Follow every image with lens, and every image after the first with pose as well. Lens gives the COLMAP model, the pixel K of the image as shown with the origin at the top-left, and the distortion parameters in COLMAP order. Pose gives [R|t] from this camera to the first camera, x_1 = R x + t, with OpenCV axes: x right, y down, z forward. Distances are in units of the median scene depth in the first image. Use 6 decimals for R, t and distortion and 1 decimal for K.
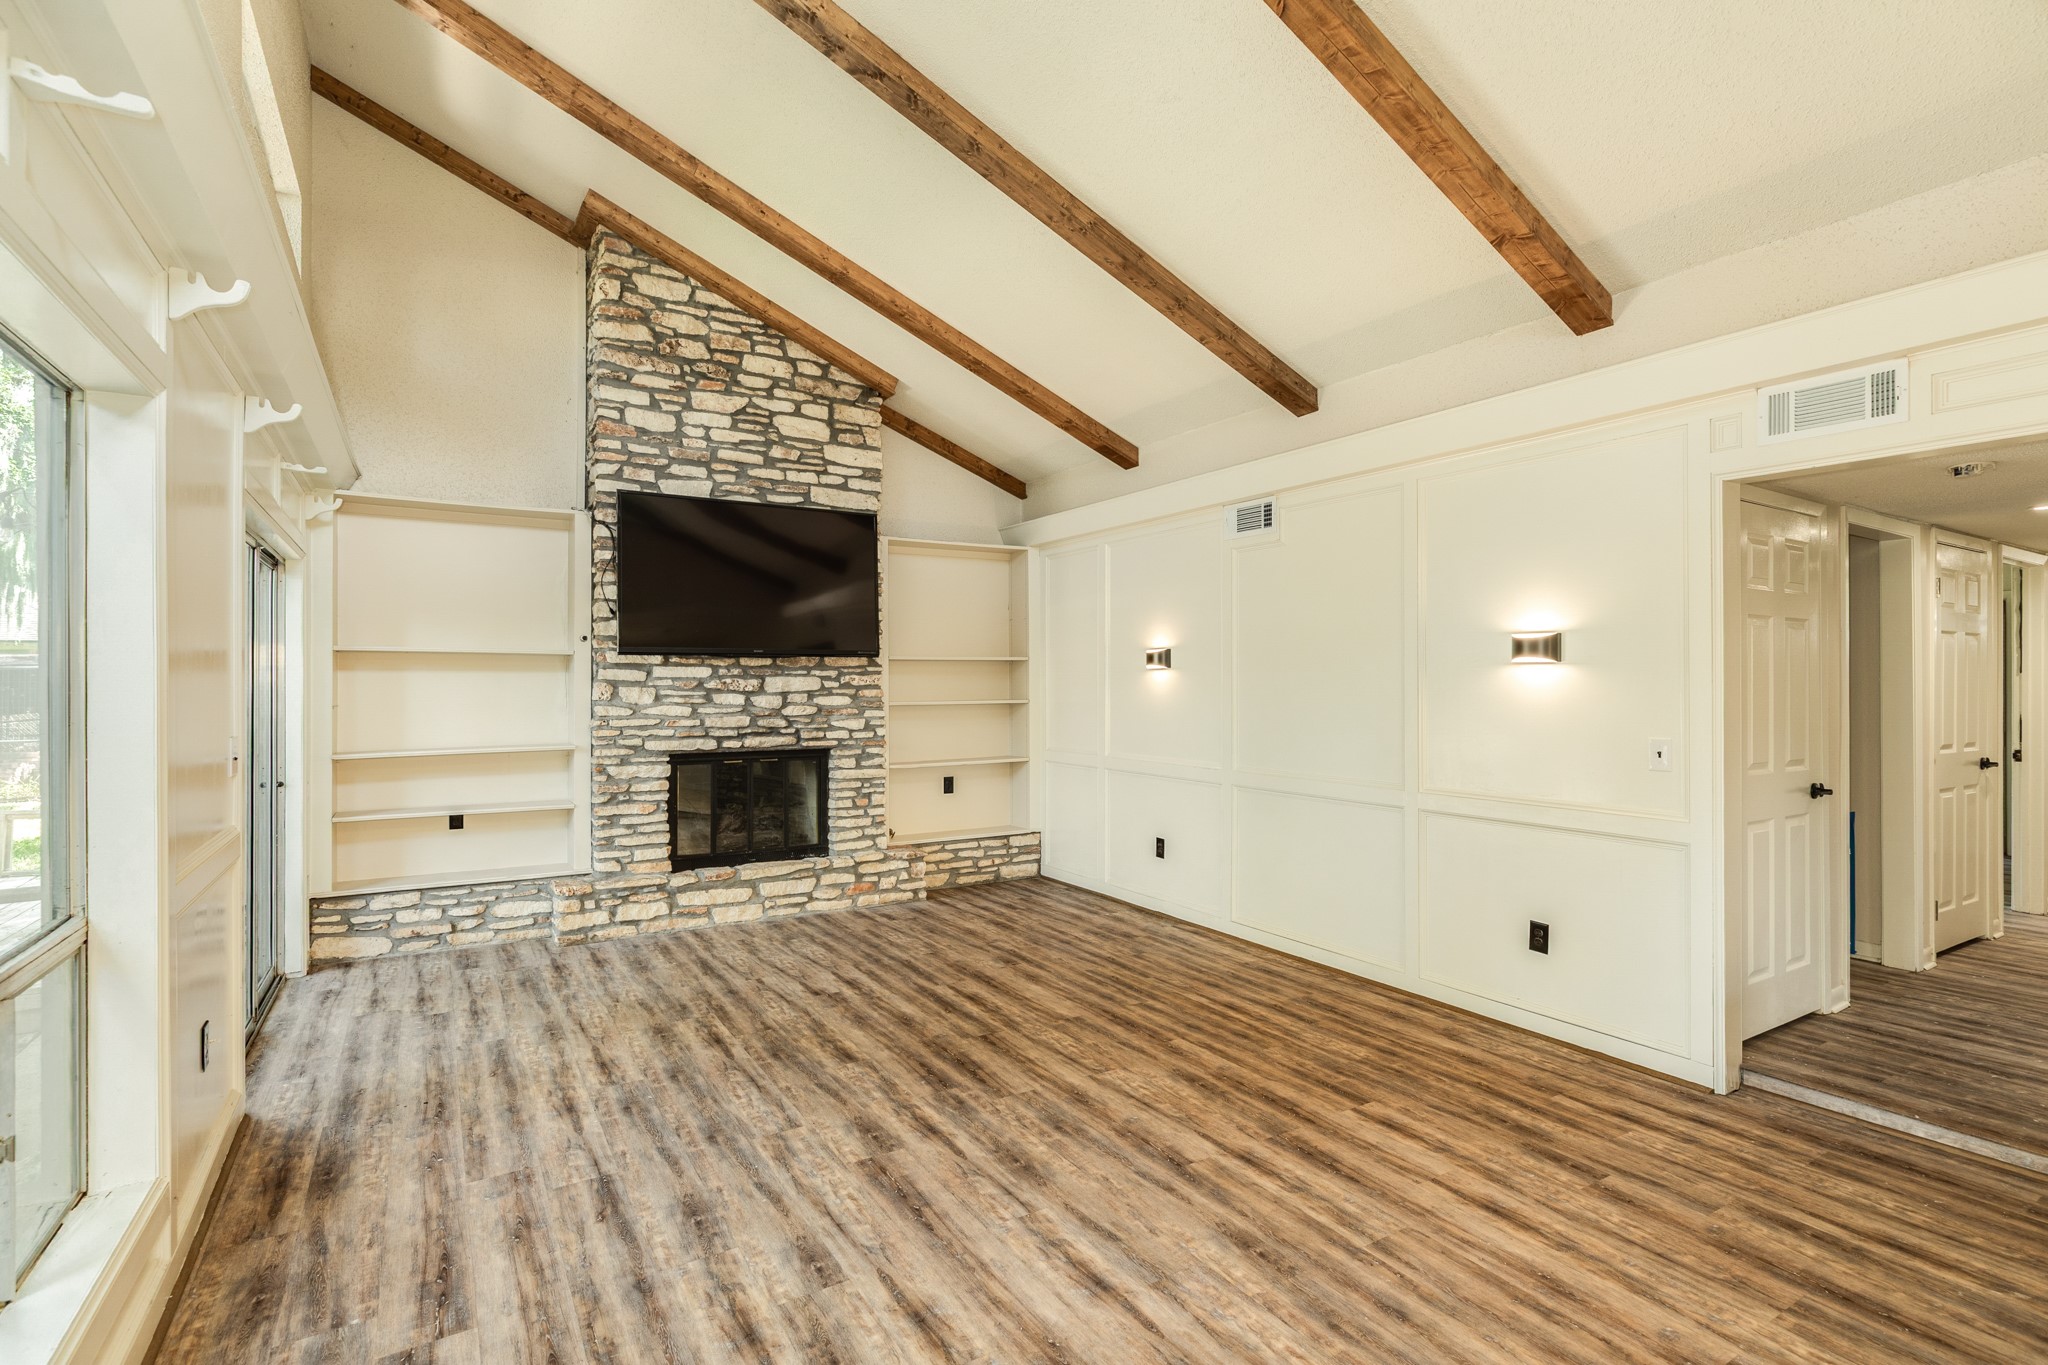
lens RADIAL K [[967.9, 0, 1021.1], [0, 967.9, 673.2], [0, 0, 1]] dist [-0.001356, 0.001939]
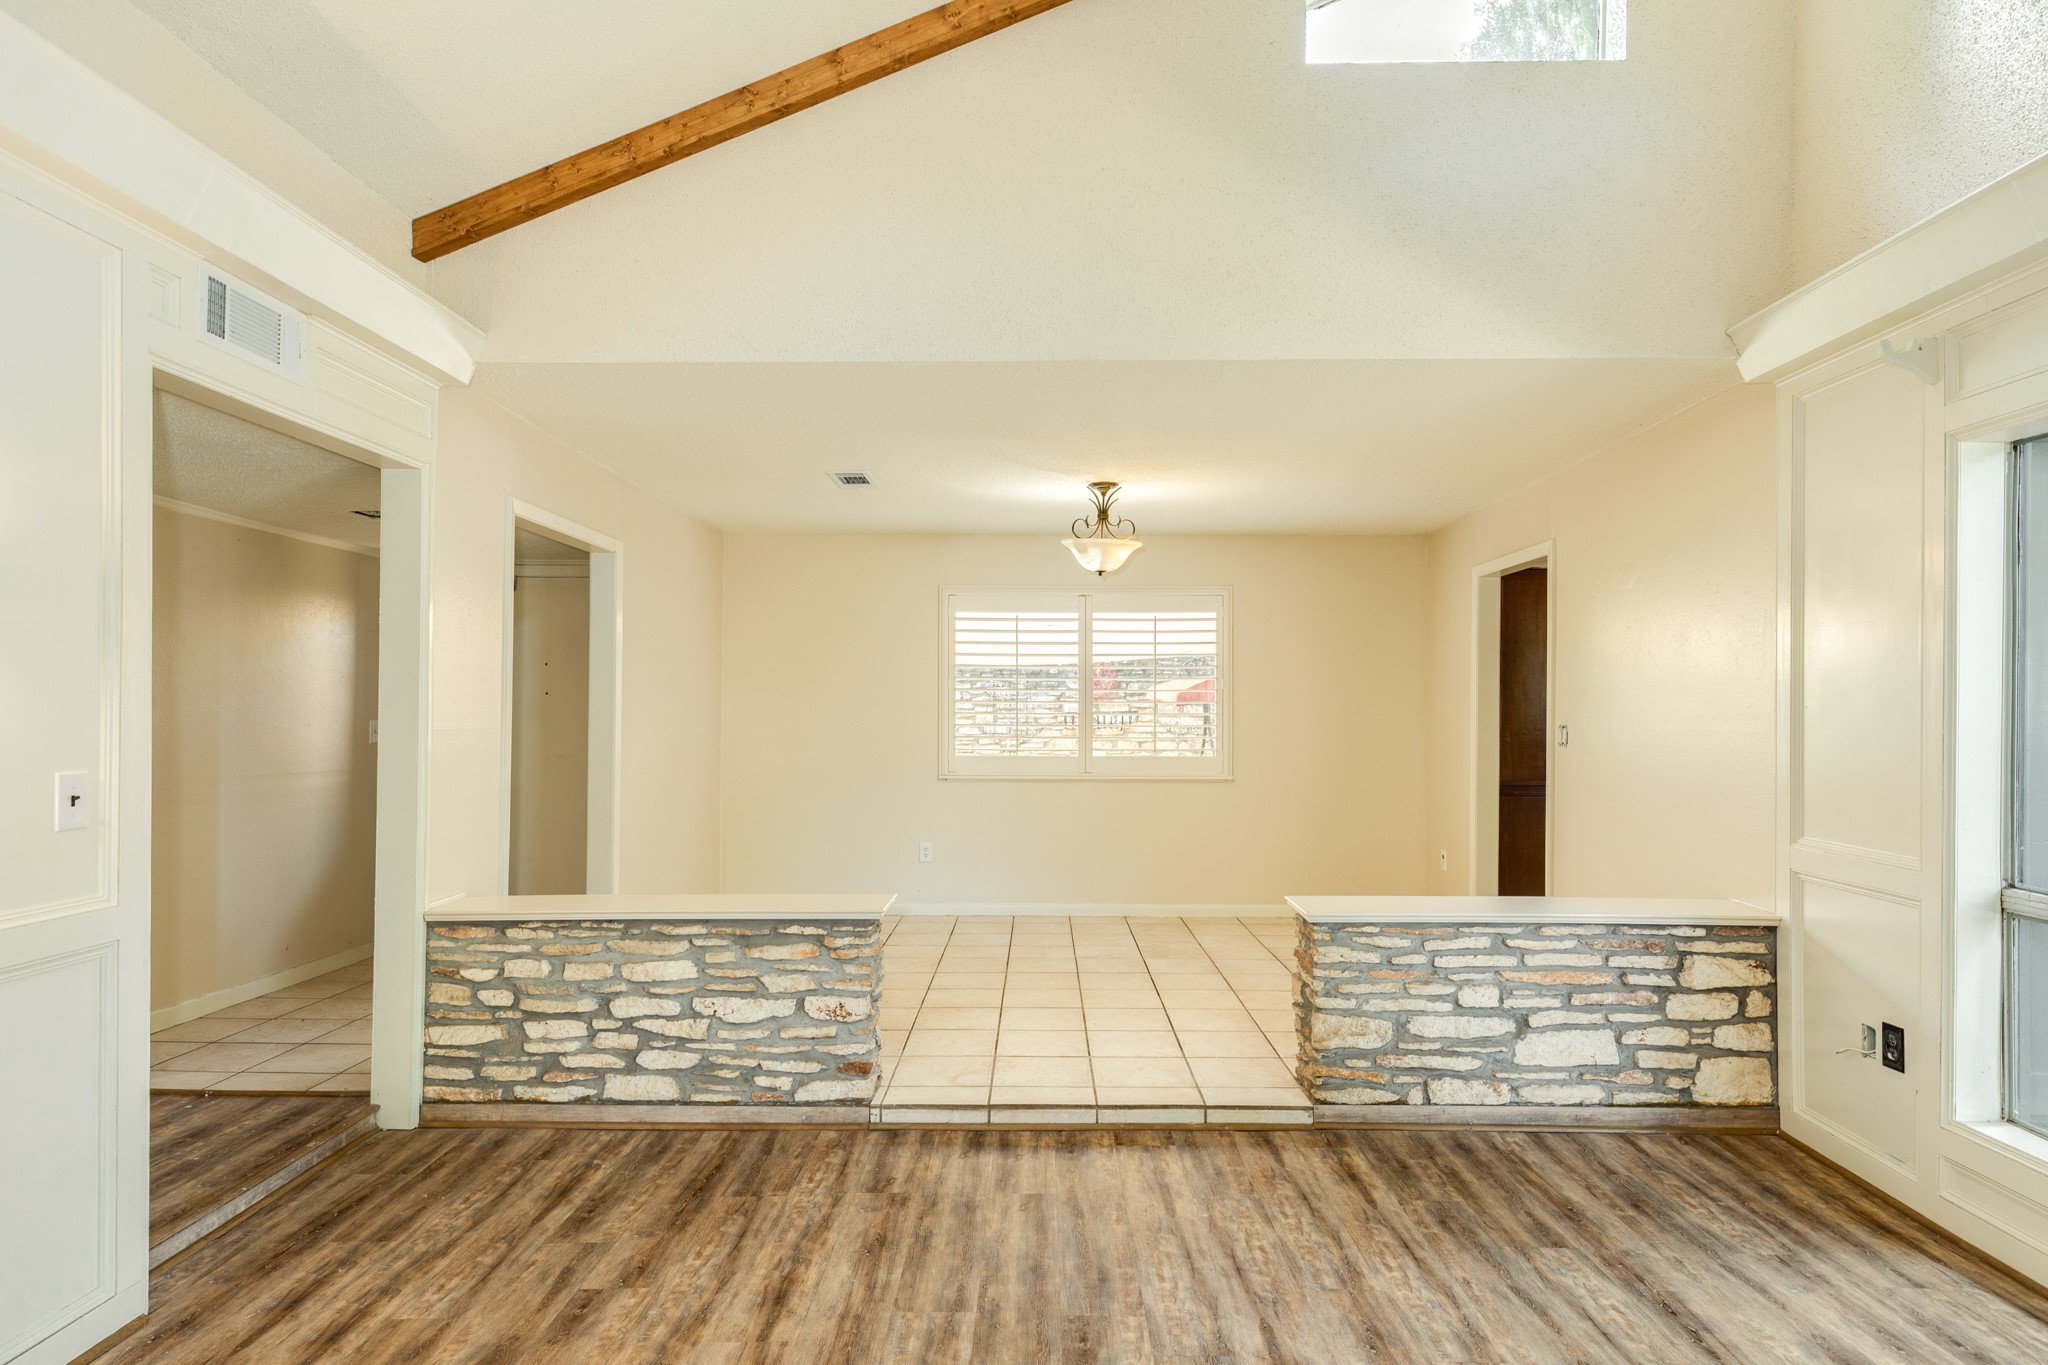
lens RADIAL K [[1166.2, 0, 1021.3], [0, 1166.2, 696.5], [0, 0, 1]] dist [0.017360, -0.007737]
pose [[-0.841801, 0.000801, 0.539787, -0.115470], [-0.011028, 0.999765, -0.018681, 0.018830], [-0.539675, -0.021678, -0.841594, 0.817986]]
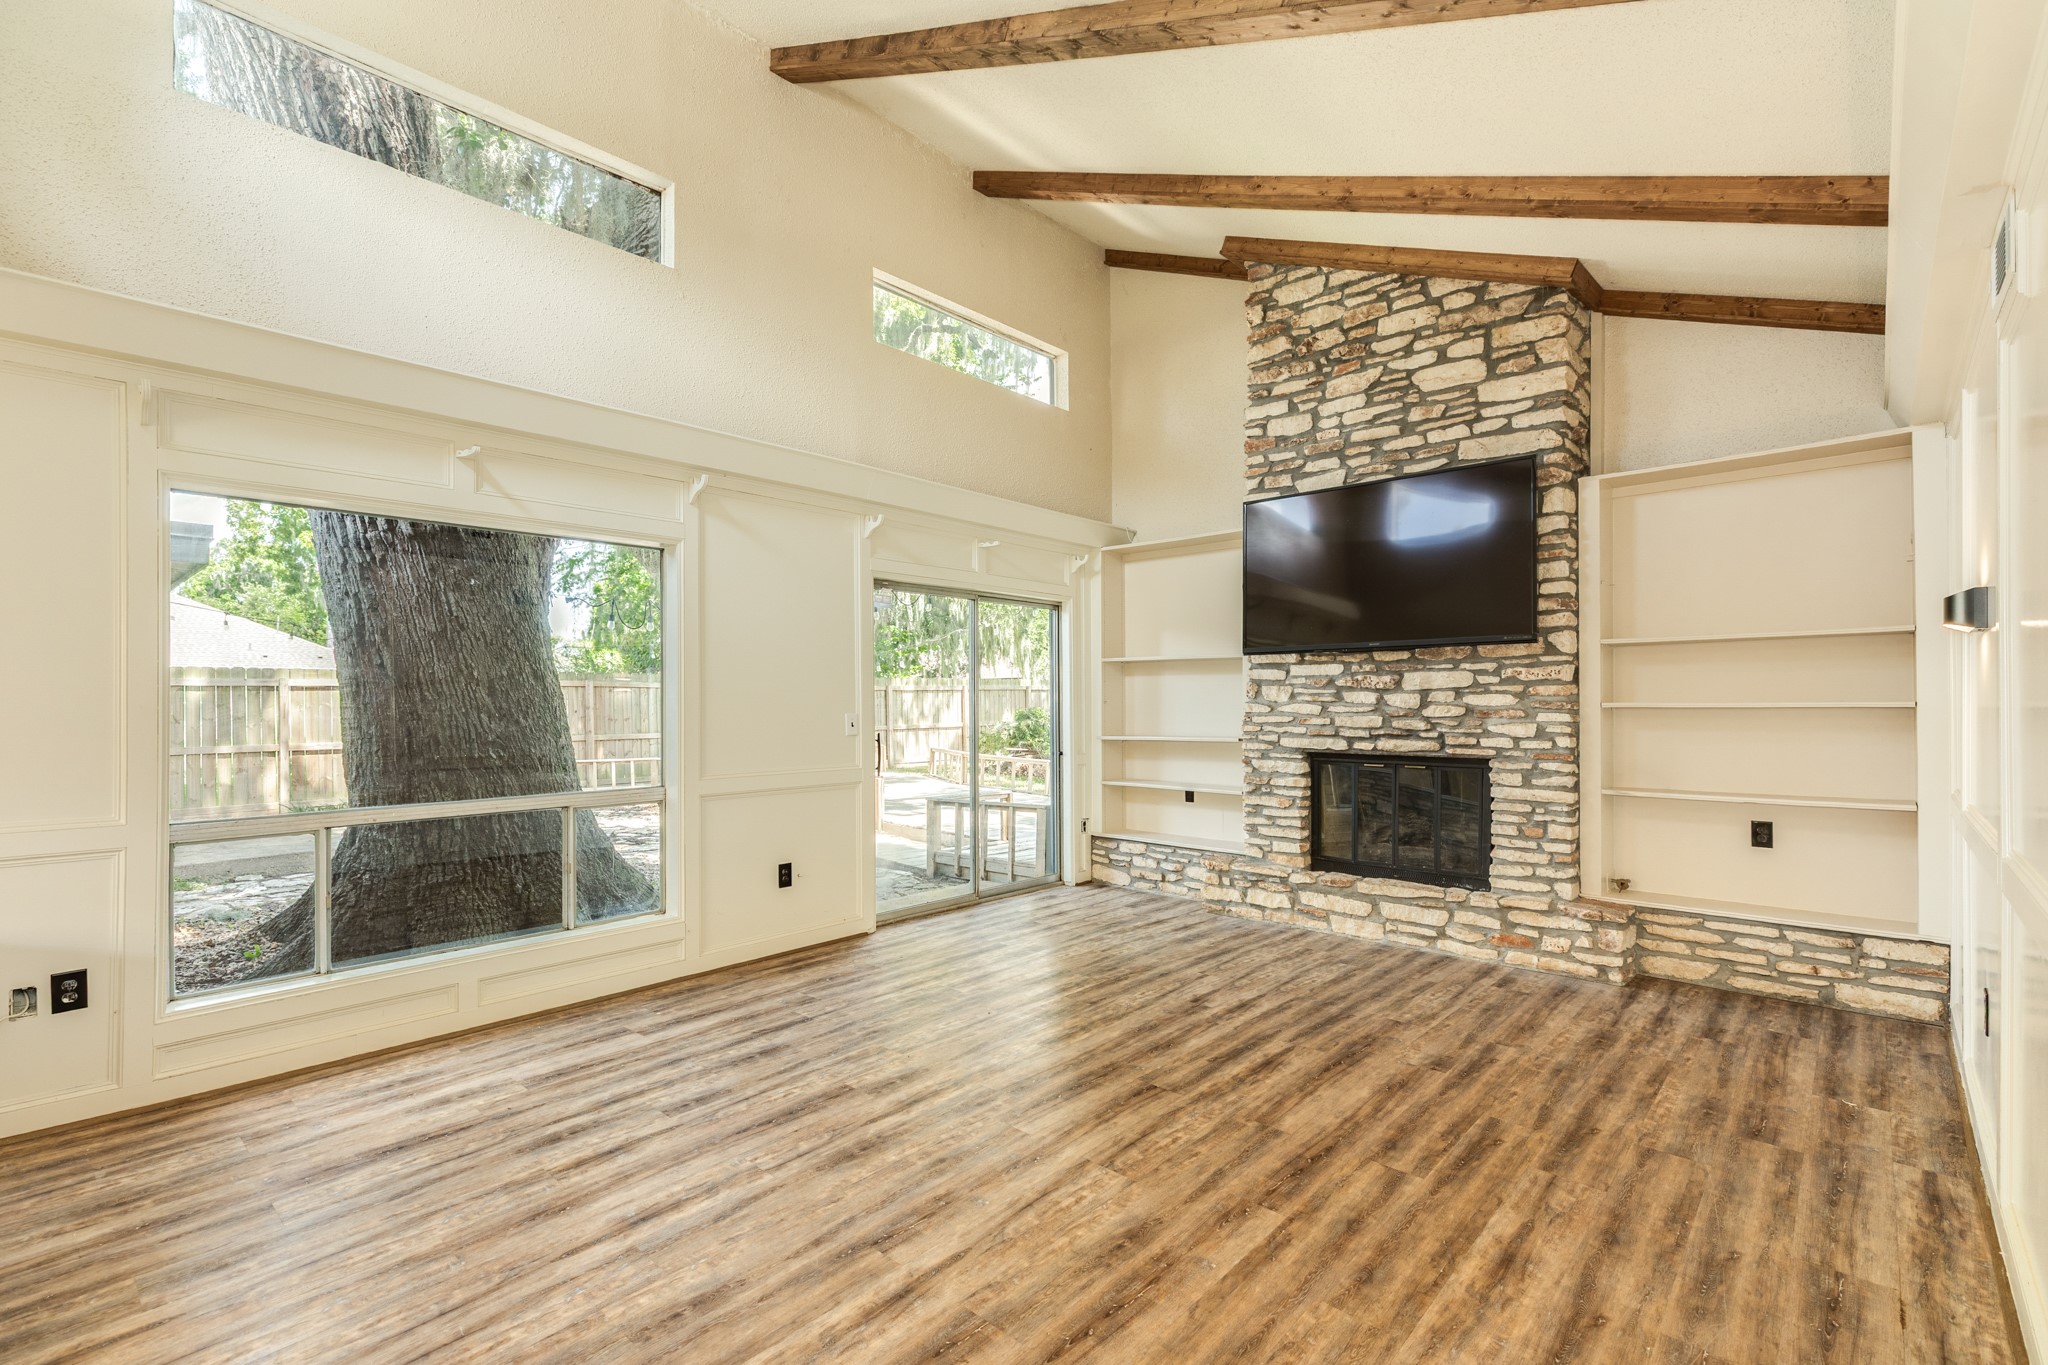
lens RADIAL K [[919.0, 0, 1018.4], [0, 919.0, 695.1], [0, 0, 1]] dist [0.010314, -0.001738]
pose [[0.274228, -0.005267, -0.961650, 0.481119], [0.015297, 0.999882, -0.001114, 0.021288], [0.961543, -0.014405, 0.274276, 0.456463]]
